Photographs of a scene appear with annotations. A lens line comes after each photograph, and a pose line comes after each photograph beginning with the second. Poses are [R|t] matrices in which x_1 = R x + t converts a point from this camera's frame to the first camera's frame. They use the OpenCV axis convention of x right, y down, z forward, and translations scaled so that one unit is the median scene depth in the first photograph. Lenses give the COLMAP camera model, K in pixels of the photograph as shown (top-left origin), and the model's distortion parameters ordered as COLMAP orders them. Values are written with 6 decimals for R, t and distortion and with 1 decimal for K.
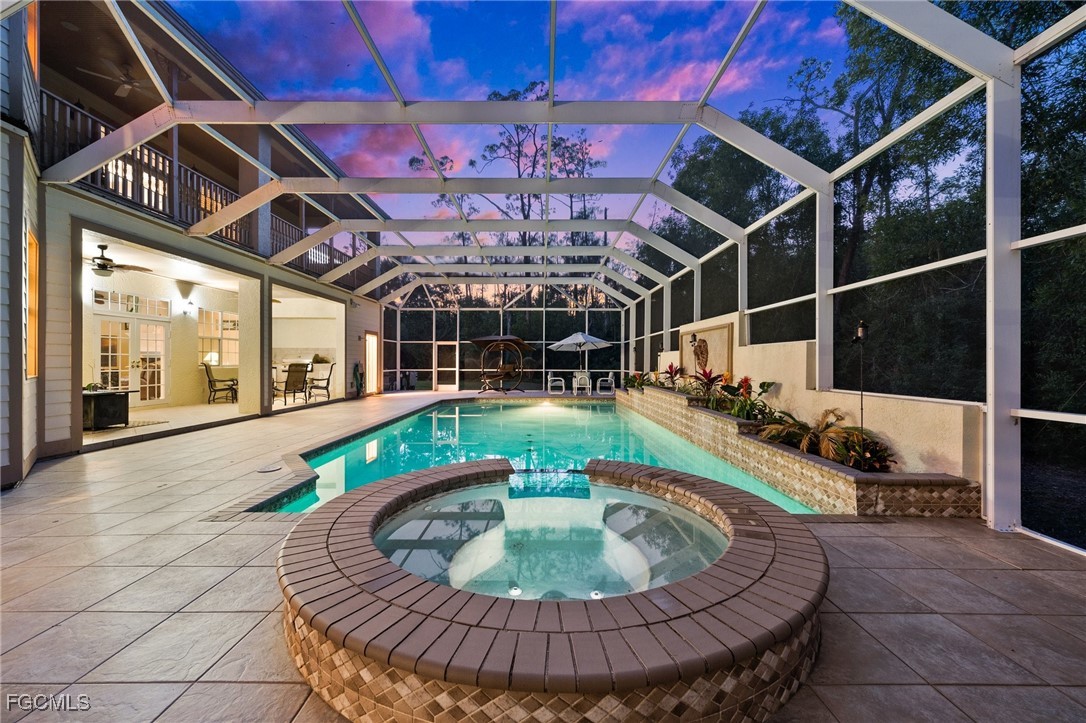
lens RADIAL K [[429.9, 0, 543.0], [0, 429.9, 361.5], [0, 0, 1]] dist [-0.002635, -0.000070]
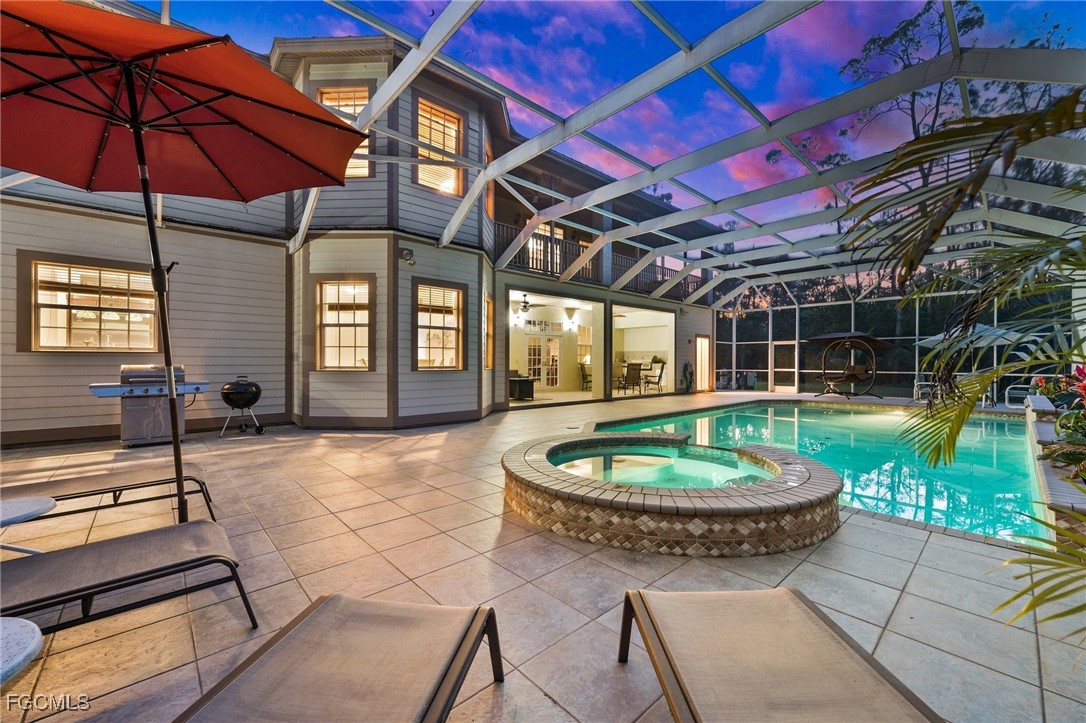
lens RADIAL K [[429.9, 0, 543.0], [0, 429.9, 361.5], [0, 0, 1]] dist [-0.002635, -0.000070]
pose [[0.671371, -0.001413, -0.741120, 0.177589], [-0.000254, 0.999998, -0.002136, 0.001902], [0.741121, 0.001623, 0.671369, -0.062812]]
